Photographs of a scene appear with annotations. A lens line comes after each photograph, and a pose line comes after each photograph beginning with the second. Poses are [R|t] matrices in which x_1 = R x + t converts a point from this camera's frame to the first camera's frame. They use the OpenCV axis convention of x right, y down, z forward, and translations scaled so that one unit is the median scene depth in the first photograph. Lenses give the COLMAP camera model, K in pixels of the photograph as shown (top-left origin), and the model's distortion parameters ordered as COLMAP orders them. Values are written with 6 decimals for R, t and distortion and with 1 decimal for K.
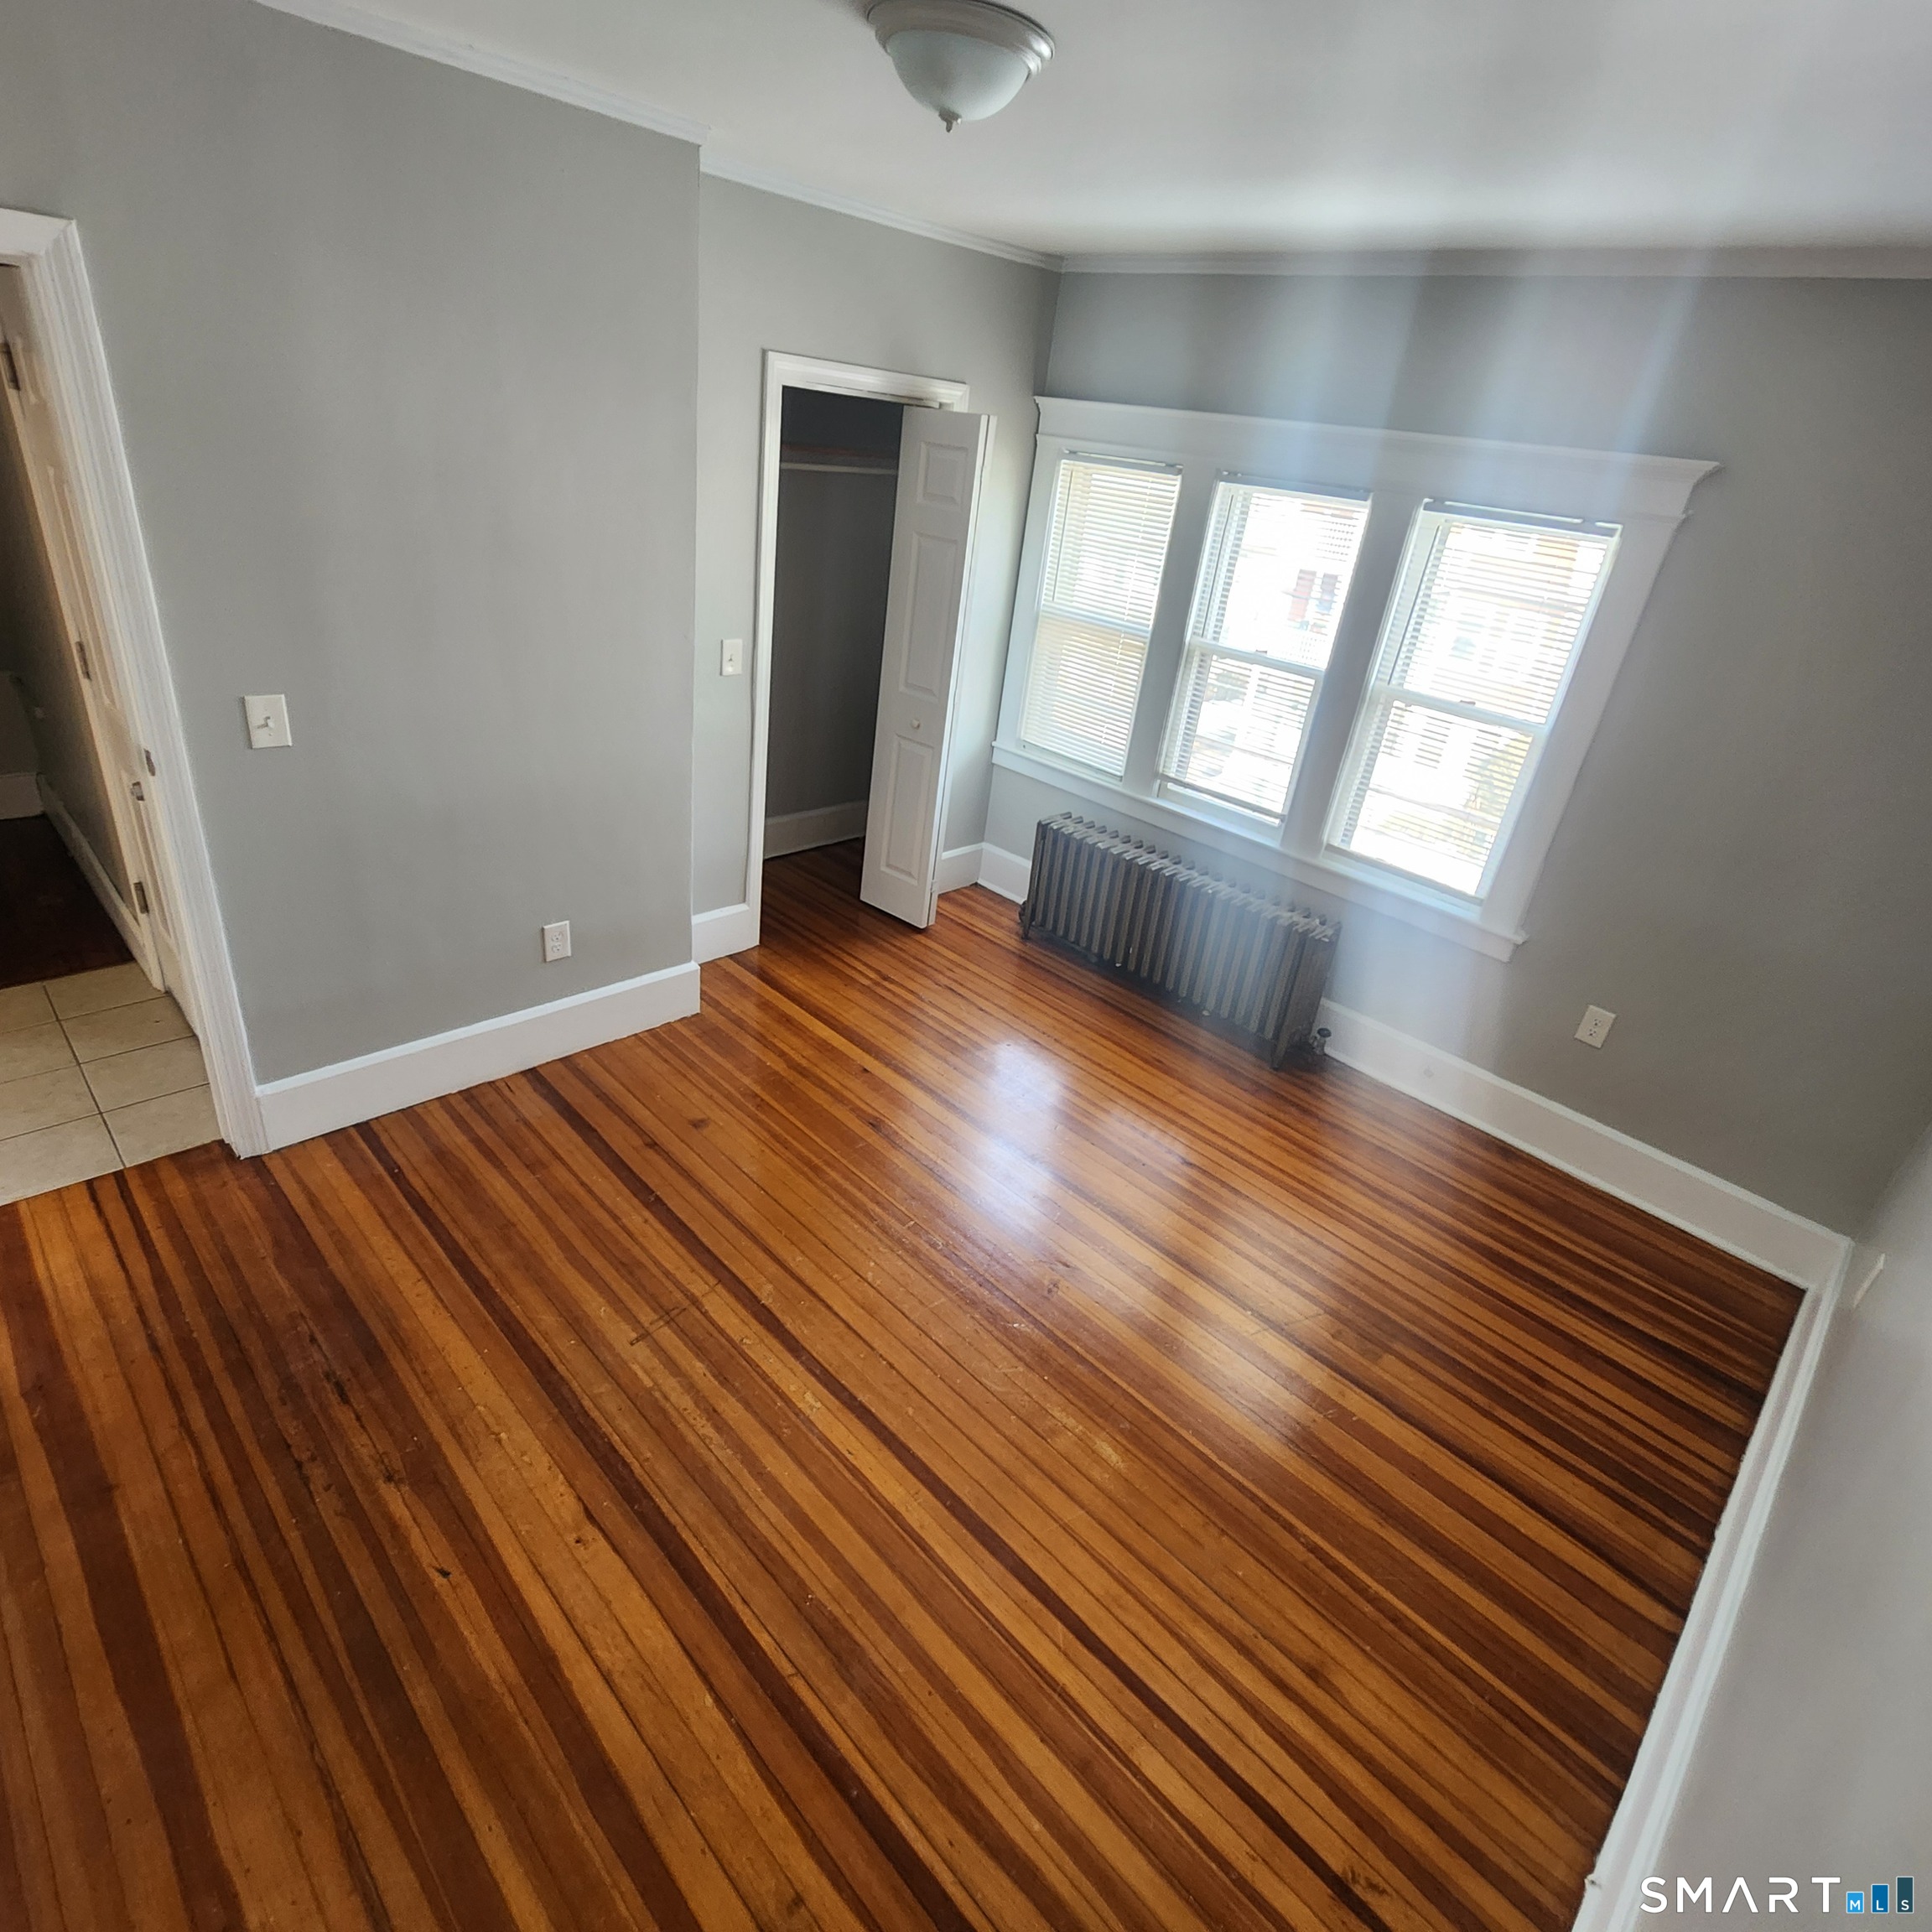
lens RADIAL K [[1066.5, 0, 944.1], [0, 1066.5, 919.2], [0, 0, 1]] dist [-0.001136, -0.000860]
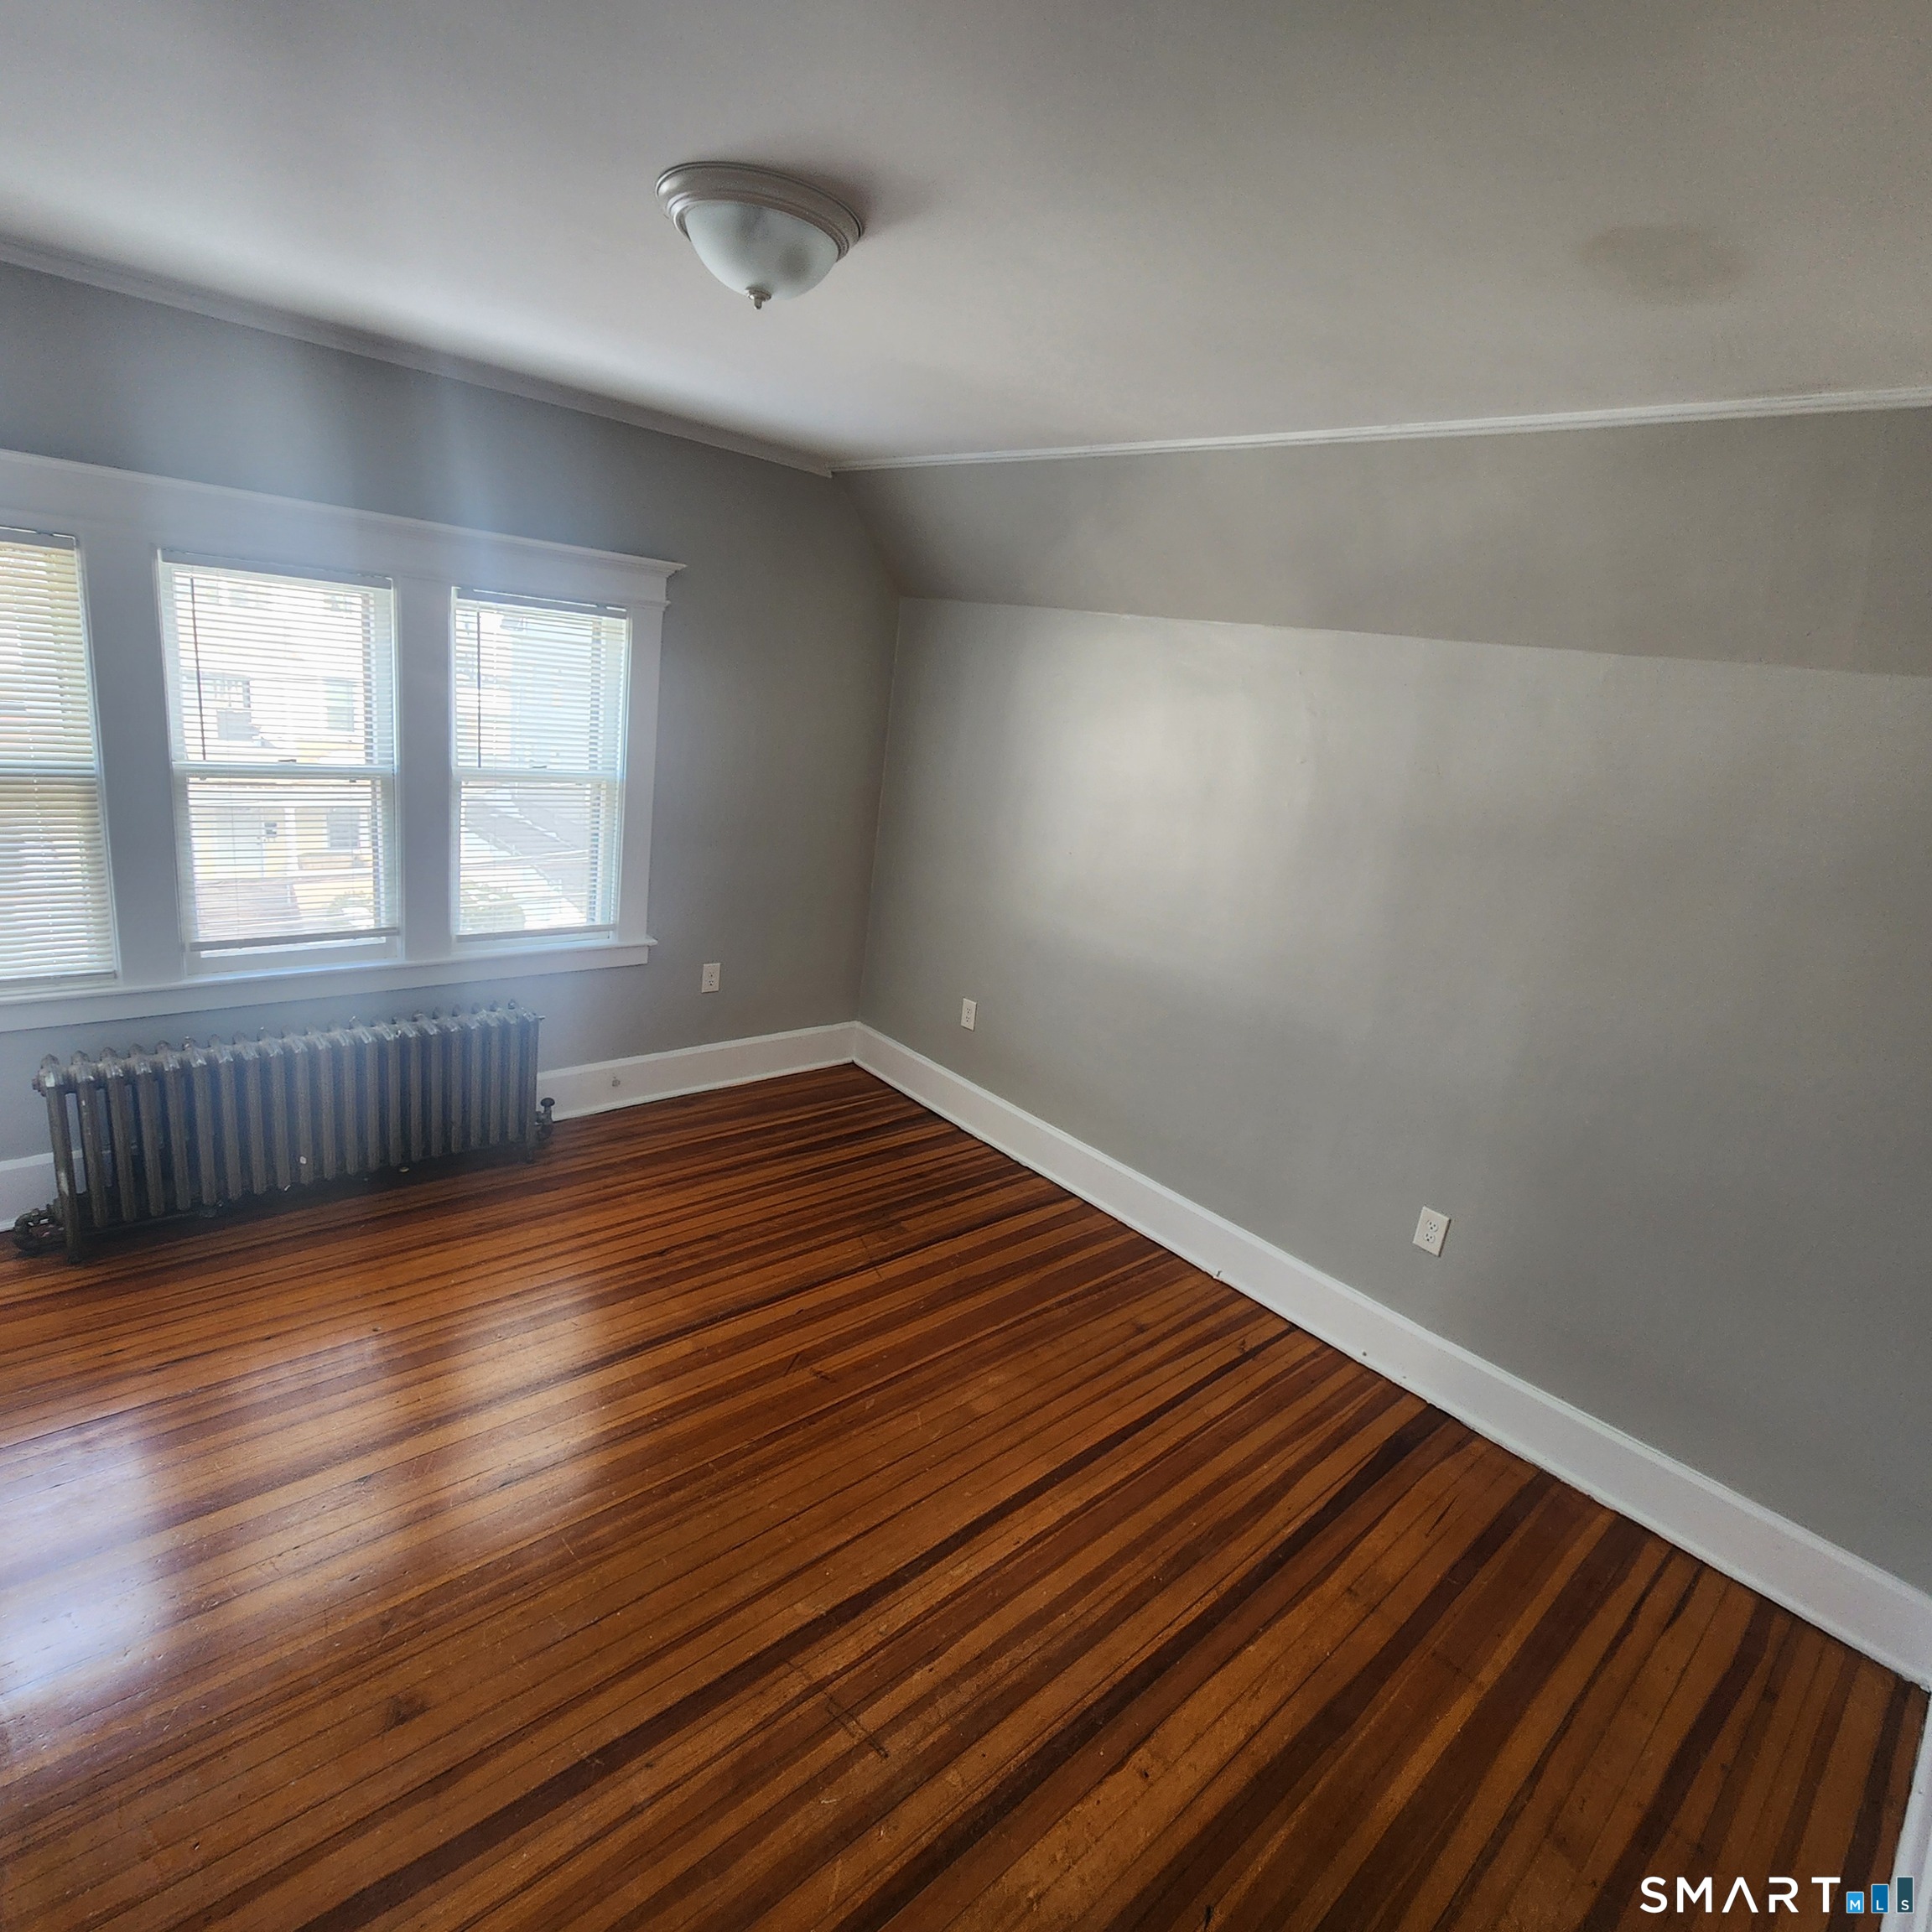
lens RADIAL K [[1011.1, 0, 960.5], [0, 1011.1, 964.3], [0, 0, 1]] dist [0.004951, -0.000889]
pose [[0.083248, -0.398260, 0.913487, -0.740453], [0.301373, 0.883806, 0.357855, -0.390900], [-0.949865, 0.245510, 0.193600, 0.631677]]
